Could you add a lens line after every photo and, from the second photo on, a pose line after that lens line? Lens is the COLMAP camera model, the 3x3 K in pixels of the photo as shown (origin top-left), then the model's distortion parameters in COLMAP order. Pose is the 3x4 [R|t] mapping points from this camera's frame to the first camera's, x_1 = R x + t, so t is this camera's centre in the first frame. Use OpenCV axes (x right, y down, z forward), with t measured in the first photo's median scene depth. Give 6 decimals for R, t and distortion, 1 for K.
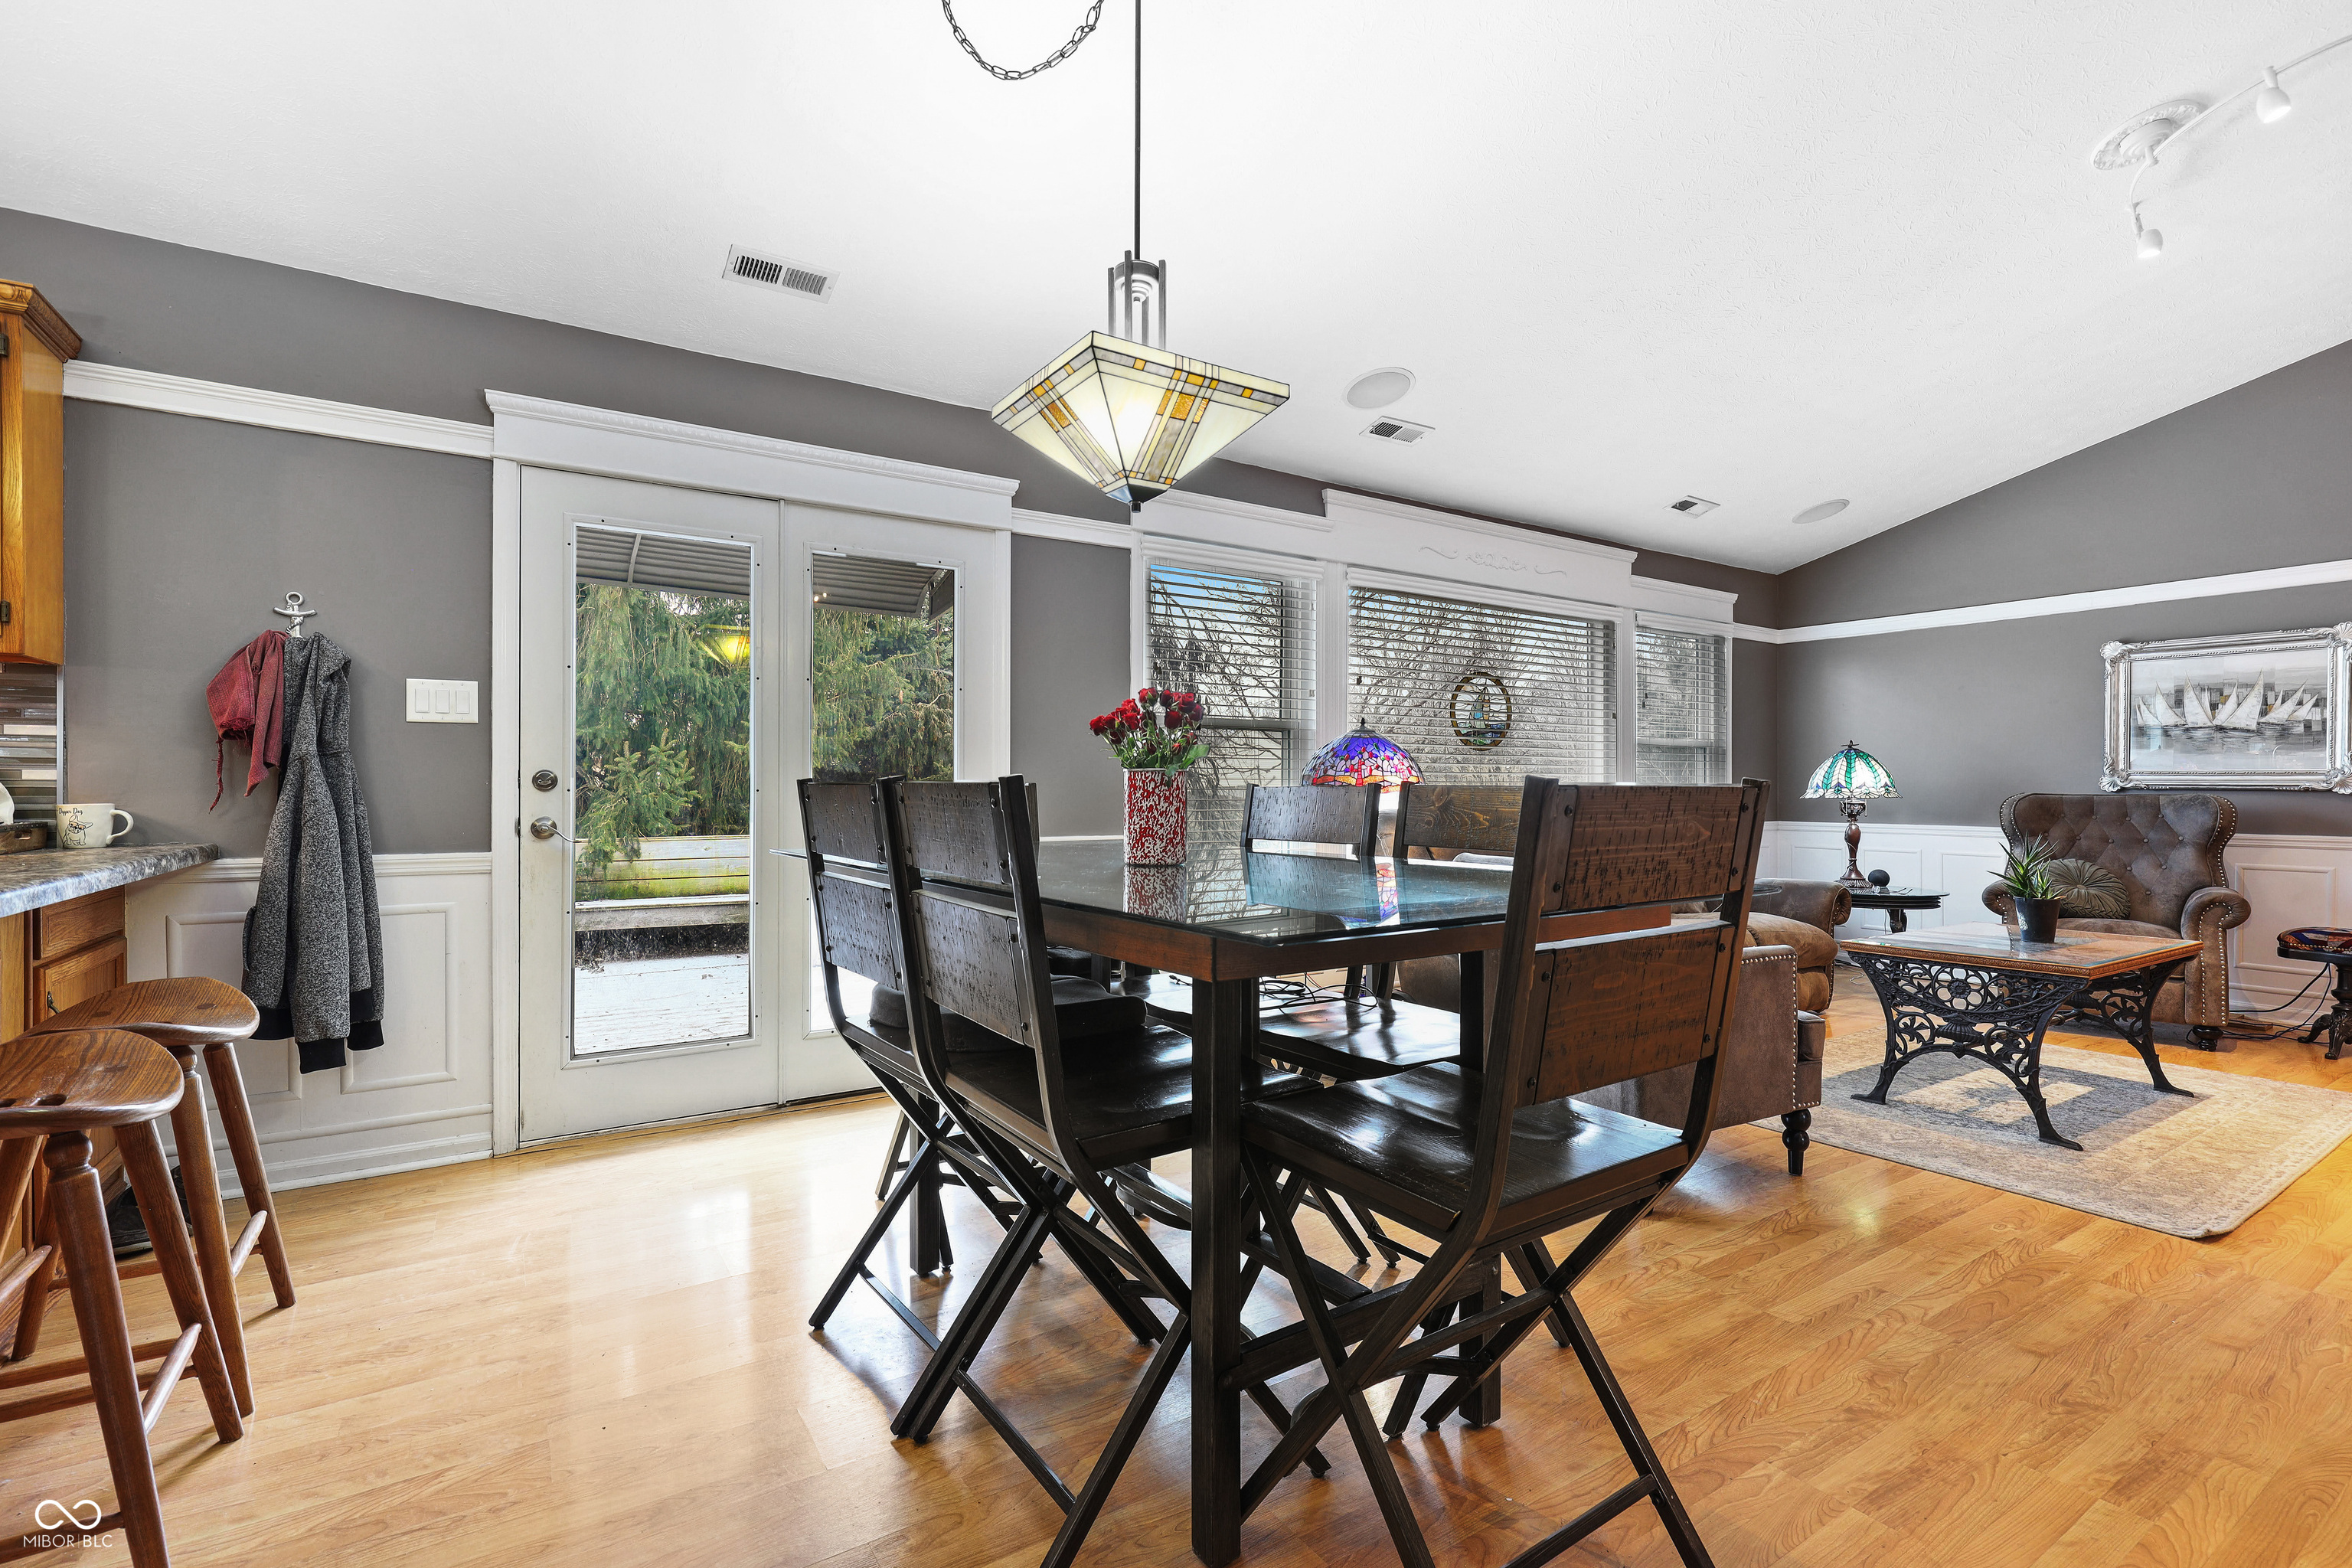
lens RADIAL K [[1065.3, 0, 1185.3], [0, 1065.3, 791.1], [0, 0, 1]] dist [-0.000202, -0.000441]
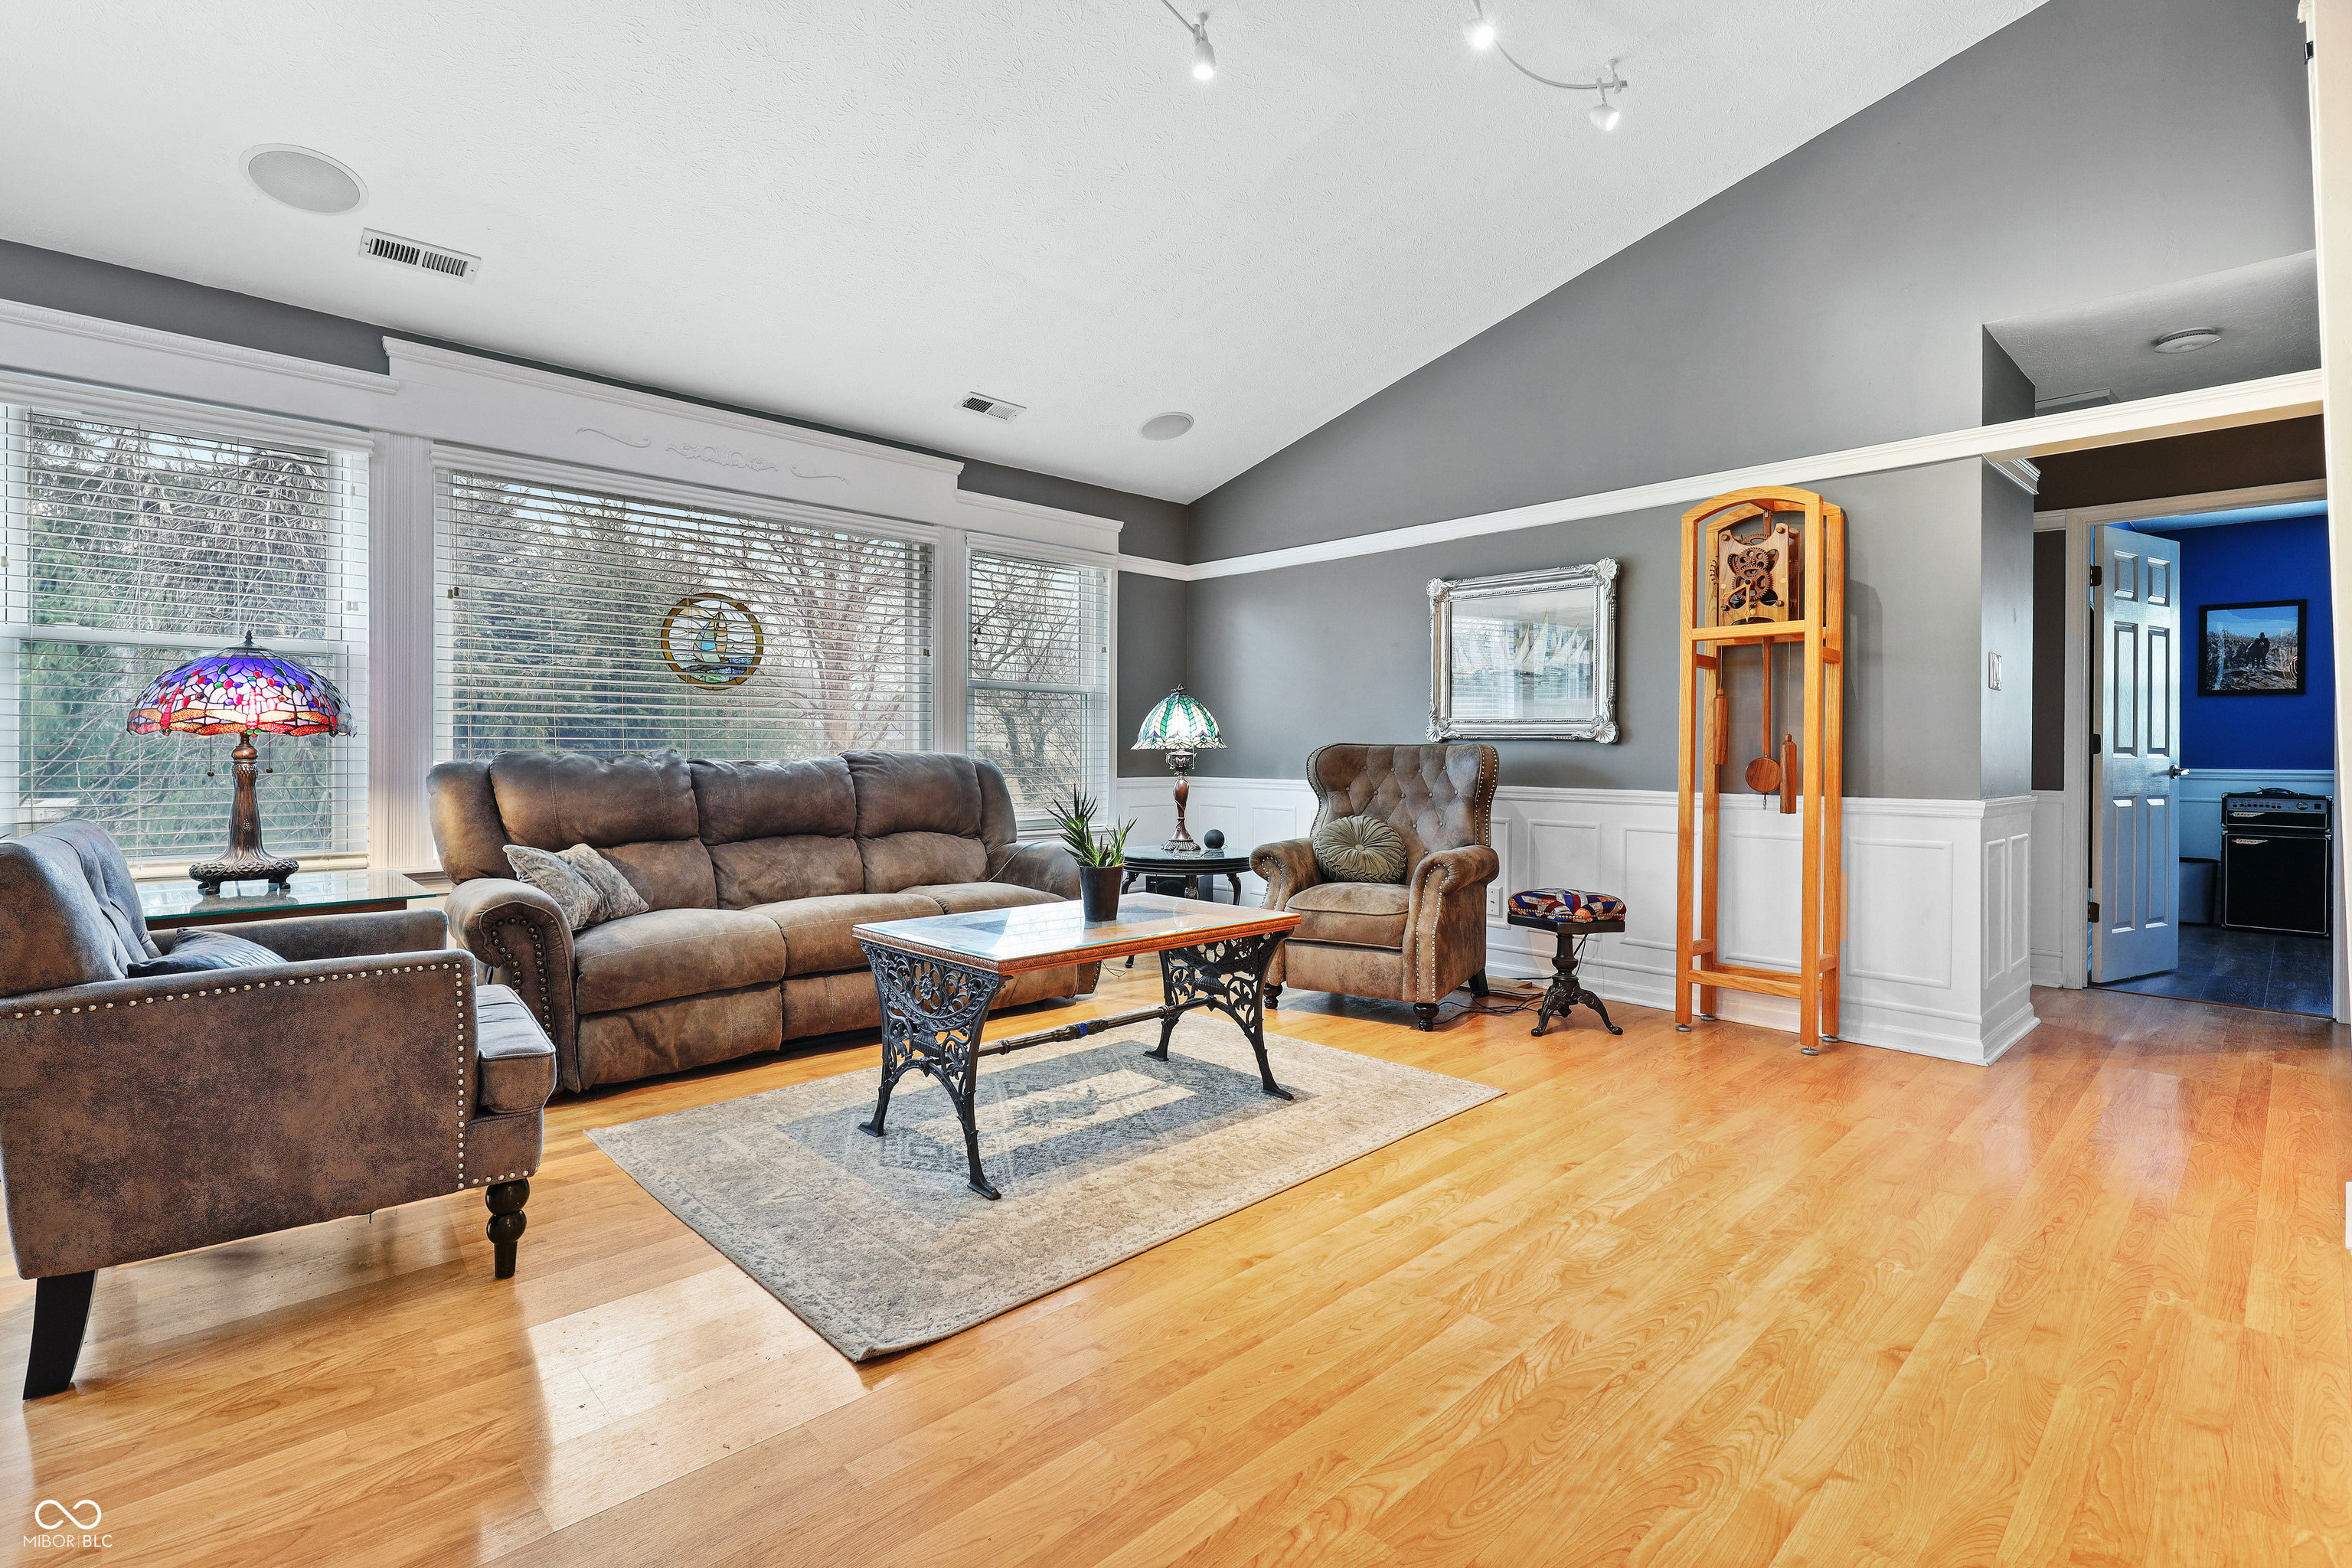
lens RADIAL K [[1080.2, 0, 1174.3], [0, 1080.2, 754.6], [0, 0, 1]] dist [0.000566, -0.000338]
pose [[0.983077, 0.000856, 0.183192, 0.726778], [-0.001300, 0.999996, 0.002306, 0.014250], [-0.183190, -0.002505, 0.983074, 0.188752]]
